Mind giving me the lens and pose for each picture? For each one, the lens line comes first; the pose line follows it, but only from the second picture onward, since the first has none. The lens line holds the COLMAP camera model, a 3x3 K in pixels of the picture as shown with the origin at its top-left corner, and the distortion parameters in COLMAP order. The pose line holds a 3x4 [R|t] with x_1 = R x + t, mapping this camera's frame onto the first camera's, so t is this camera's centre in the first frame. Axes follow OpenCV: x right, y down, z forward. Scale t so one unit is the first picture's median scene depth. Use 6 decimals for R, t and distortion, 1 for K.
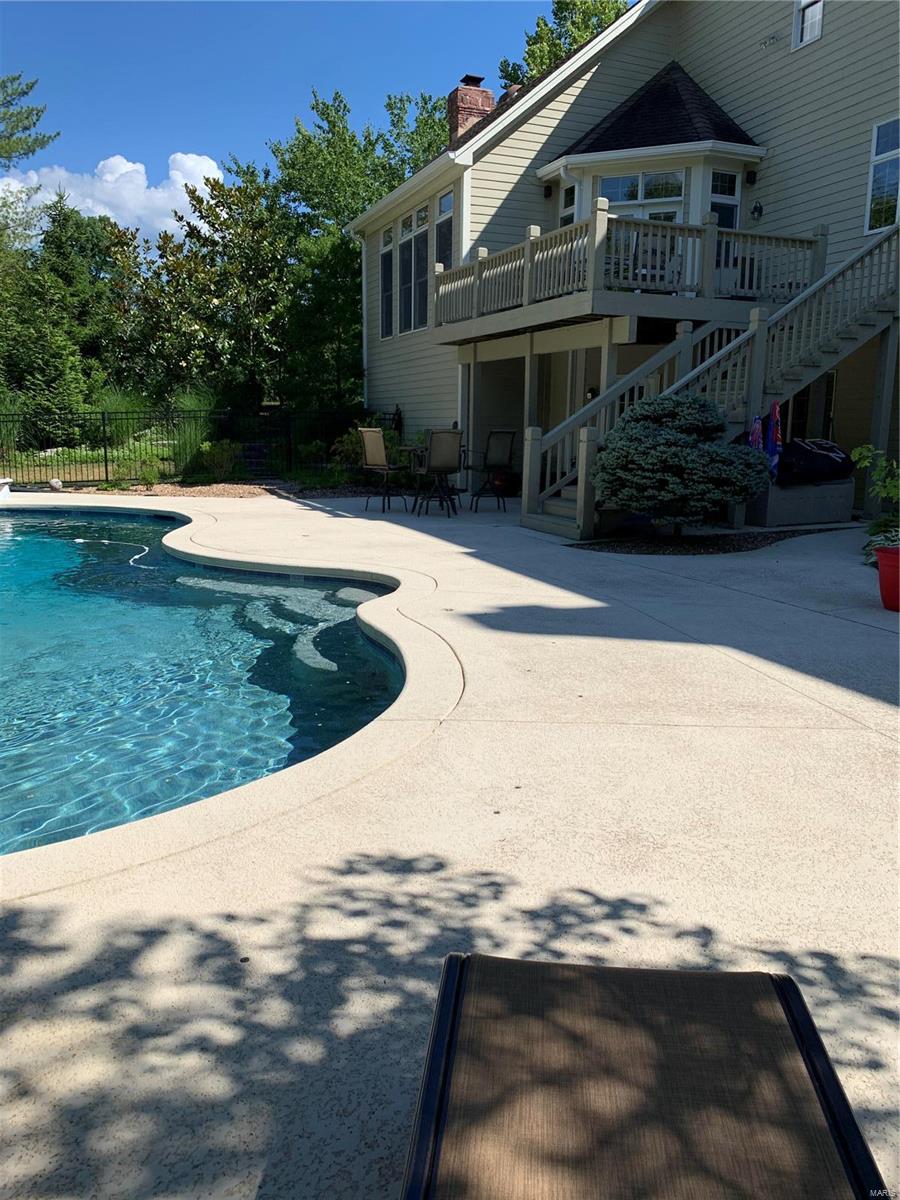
lens RADIAL K [[916.5, 0, 450.0], [0, 916.5, 600.0], [0, 0, 1]] dist [-0.004246, 0.004557]
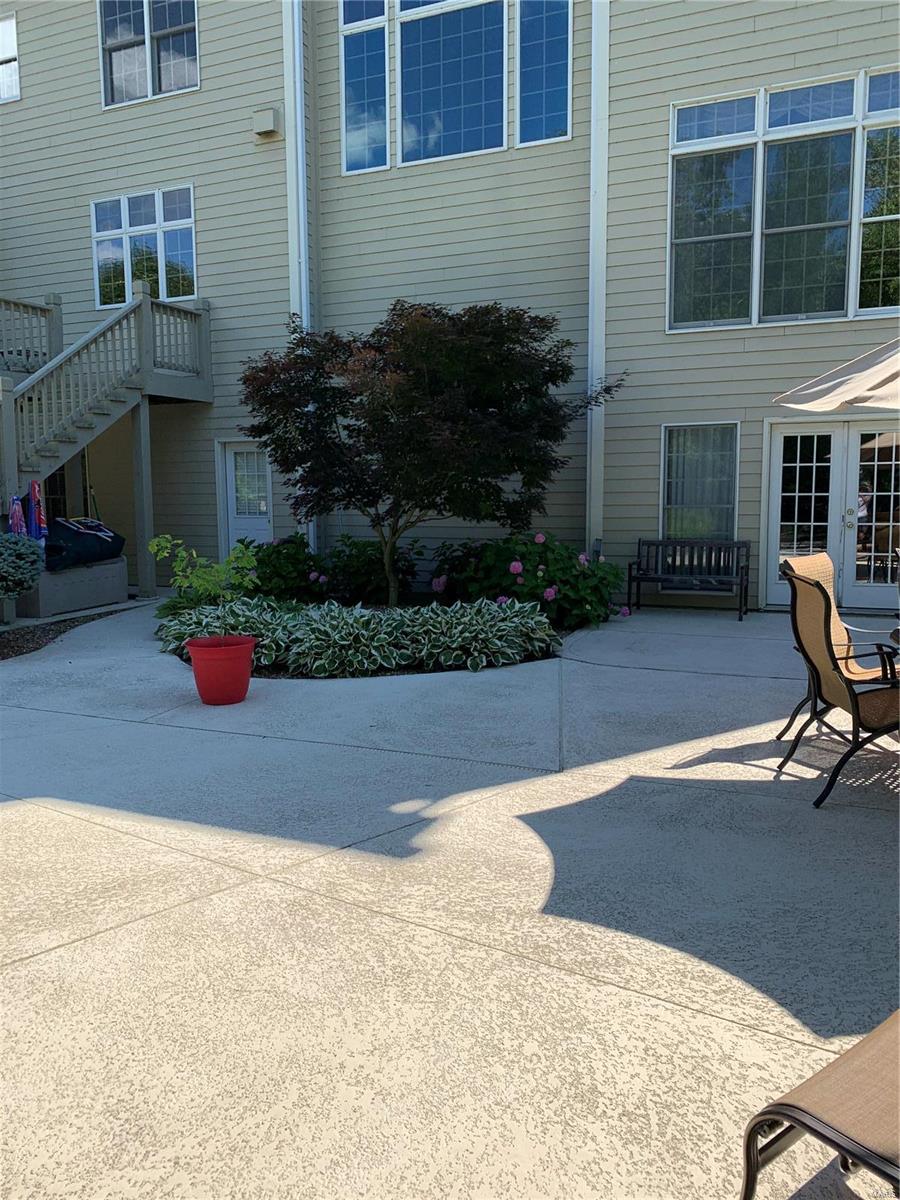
lens RADIAL K [[928.7, 0, 450.0], [0, 928.7, 600.0], [0, 0, 1]] dist [0.000504, 0.003192]
pose [[0.712022, -0.098016, 0.695282, -0.000044], [0.147625, 0.988974, -0.011761, -0.029139], [-0.686463, 0.111015, 0.718641, 0.075729]]
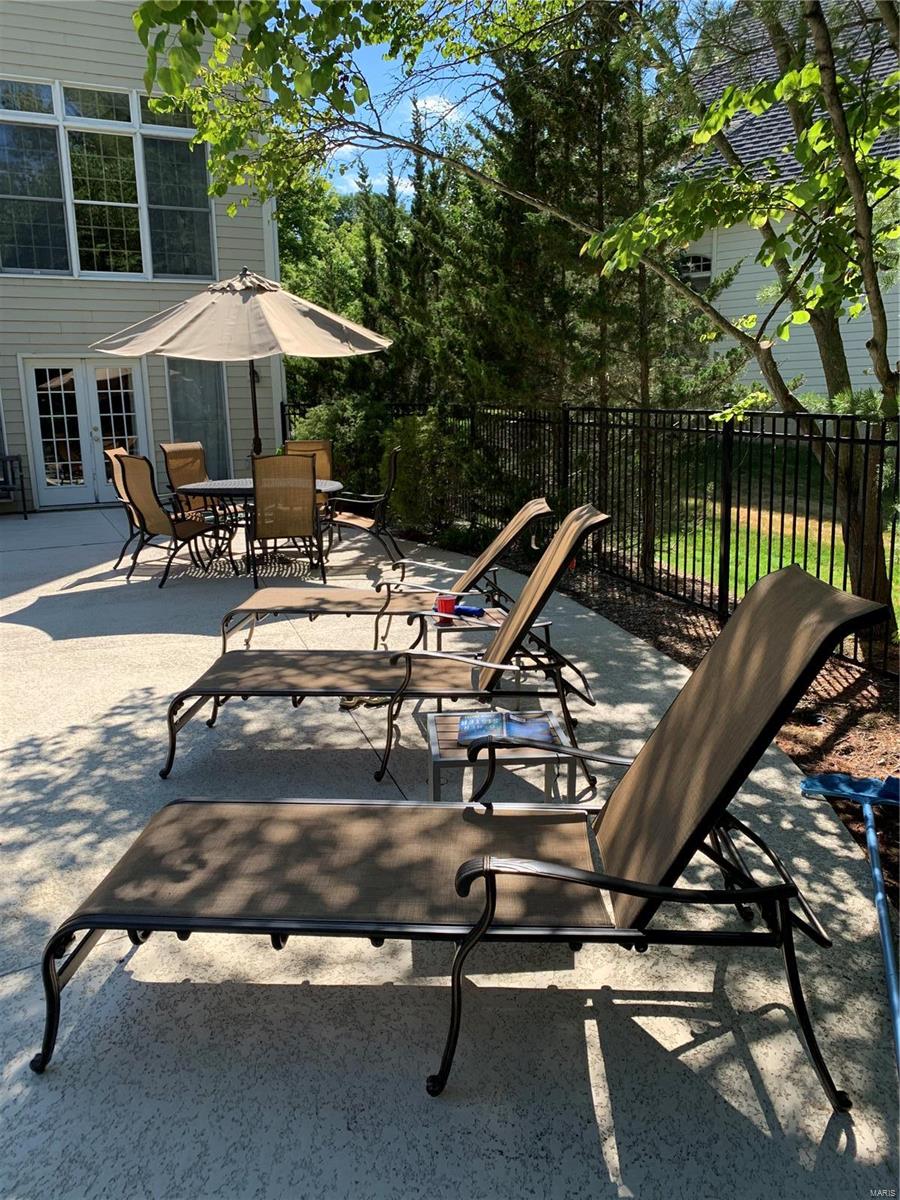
lens RADIAL K [[916.5, 0, 450.0], [0, 916.5, 600.0], [0, 0, 1]] dist [-0.004246, 0.004557]
pose [[-0.047644, -0.211198, 0.976281, -0.285129], [0.210644, 0.953287, 0.216504, -0.017221], [-0.976401, 0.215963, -0.000930, 0.057148]]
